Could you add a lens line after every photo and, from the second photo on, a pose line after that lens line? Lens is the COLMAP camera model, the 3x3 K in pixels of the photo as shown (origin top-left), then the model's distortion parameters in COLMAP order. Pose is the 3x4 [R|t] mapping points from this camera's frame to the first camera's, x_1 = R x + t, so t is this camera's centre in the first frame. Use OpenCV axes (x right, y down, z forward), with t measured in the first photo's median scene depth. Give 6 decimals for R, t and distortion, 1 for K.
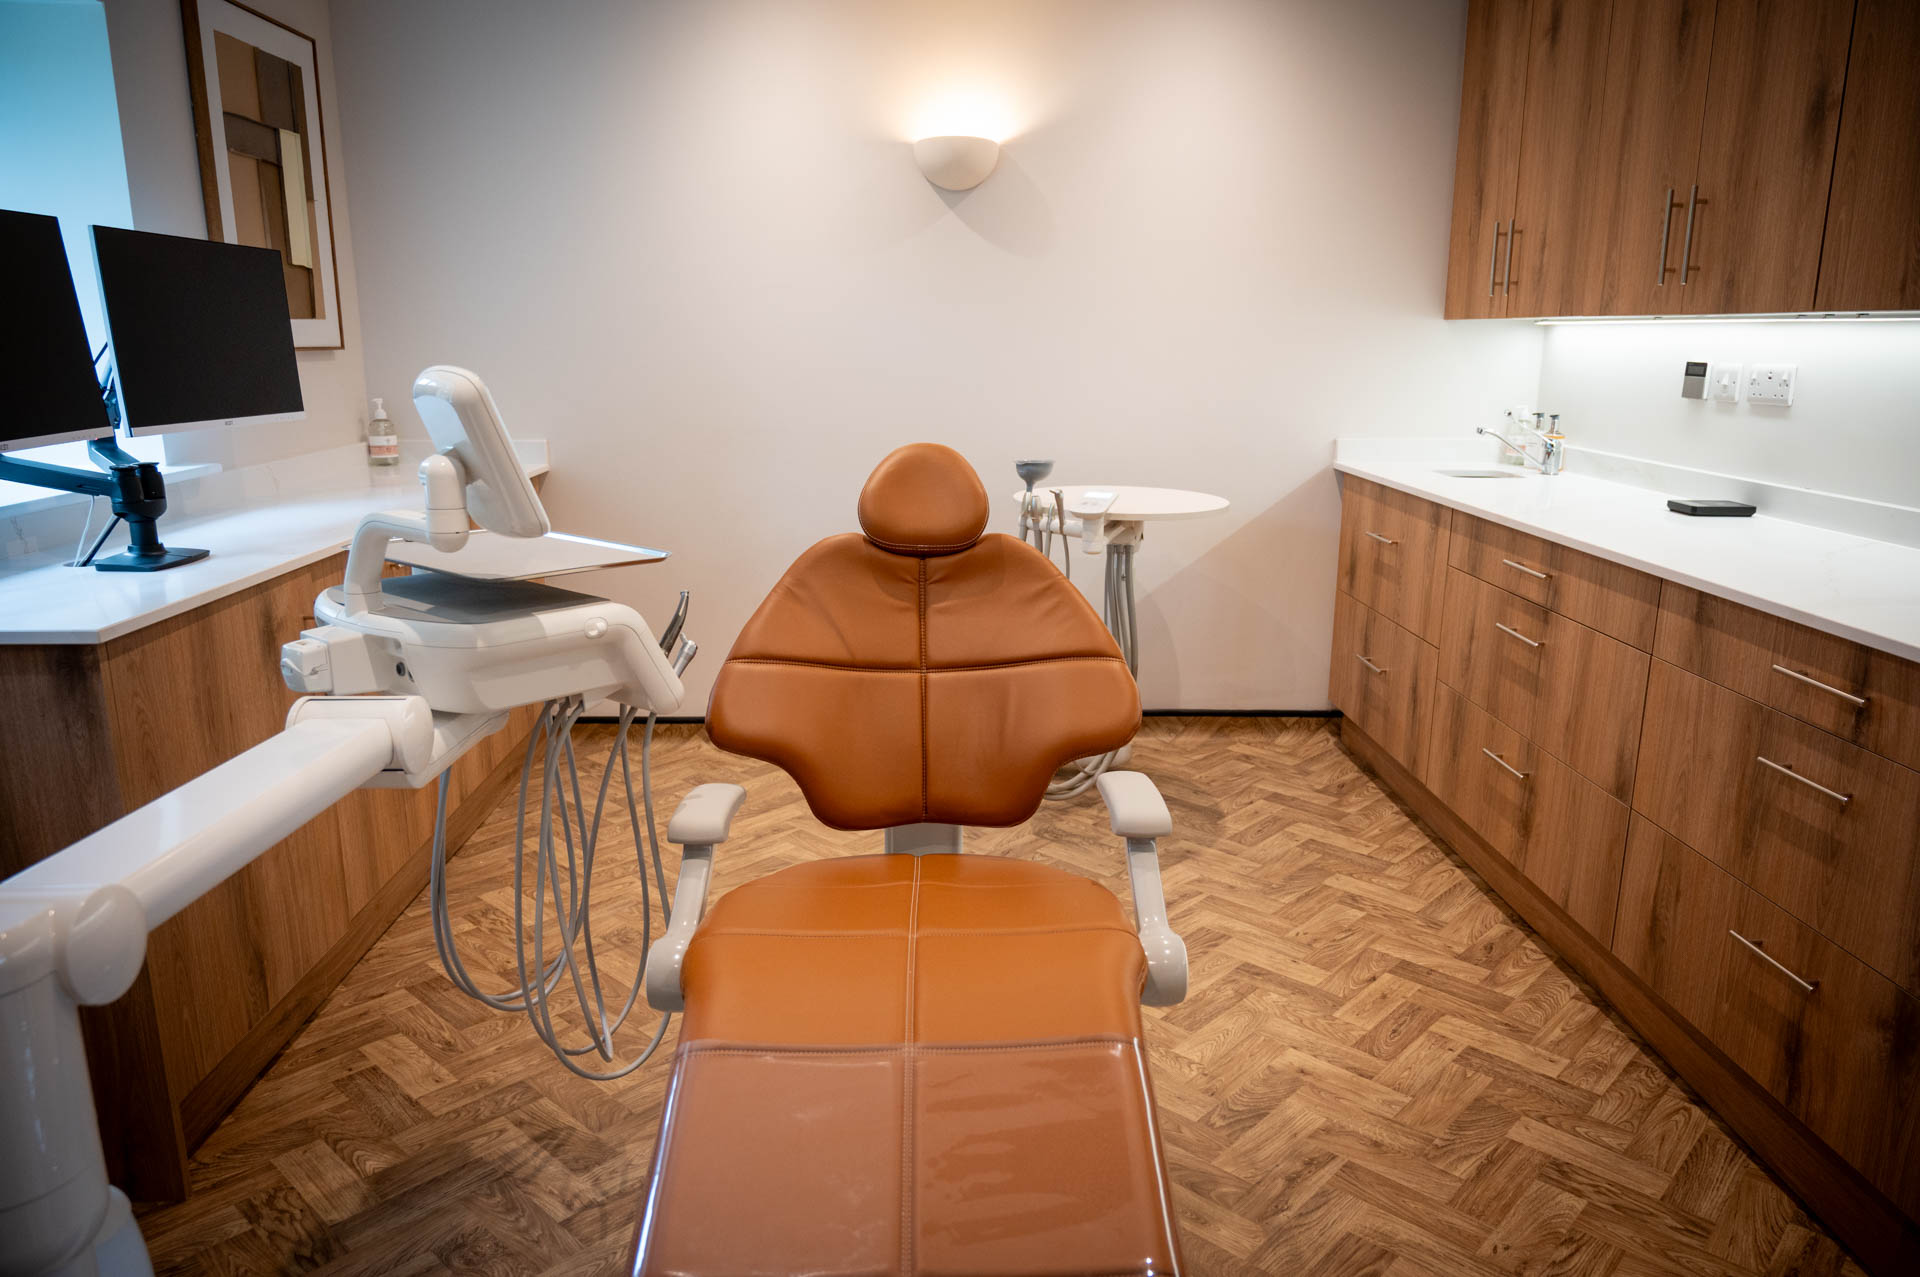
lens RADIAL K [[1312.9, 0, 960.0], [0, 1312.9, 638.5], [0, 0, 1]] dist [0.007530, 0.002735]
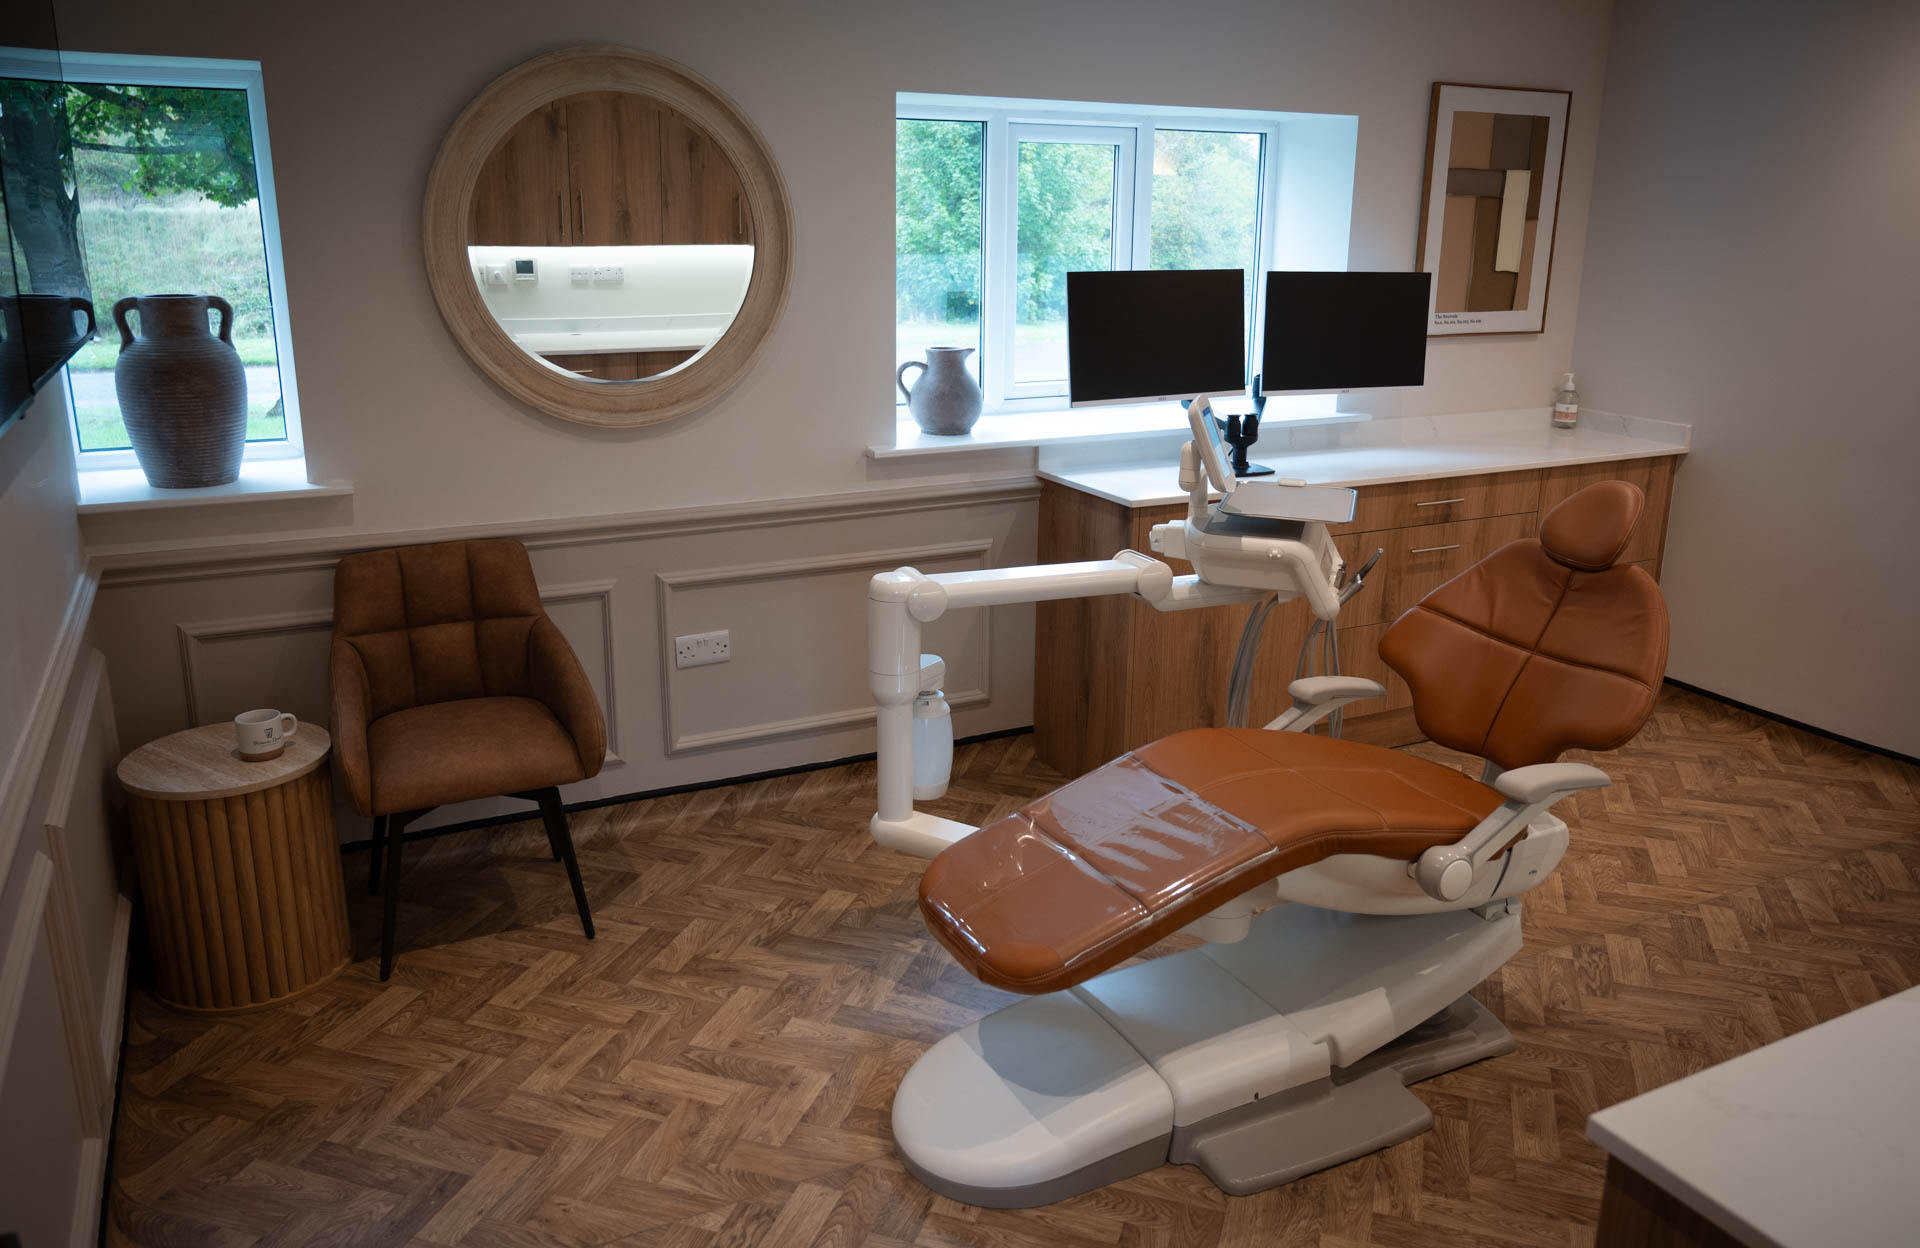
lens RADIAL K [[1497.0, 0, 960.0], [0, 1497.0, 624.0], [0, 0, 1]] dist [-0.002502, -0.001150]
pose [[0.424177, 0.256449, -0.868509, 0.922447], [-0.220653, 0.959428, 0.175528, -0.125134], [0.878286, 0.117184, 0.463554, -0.175059]]
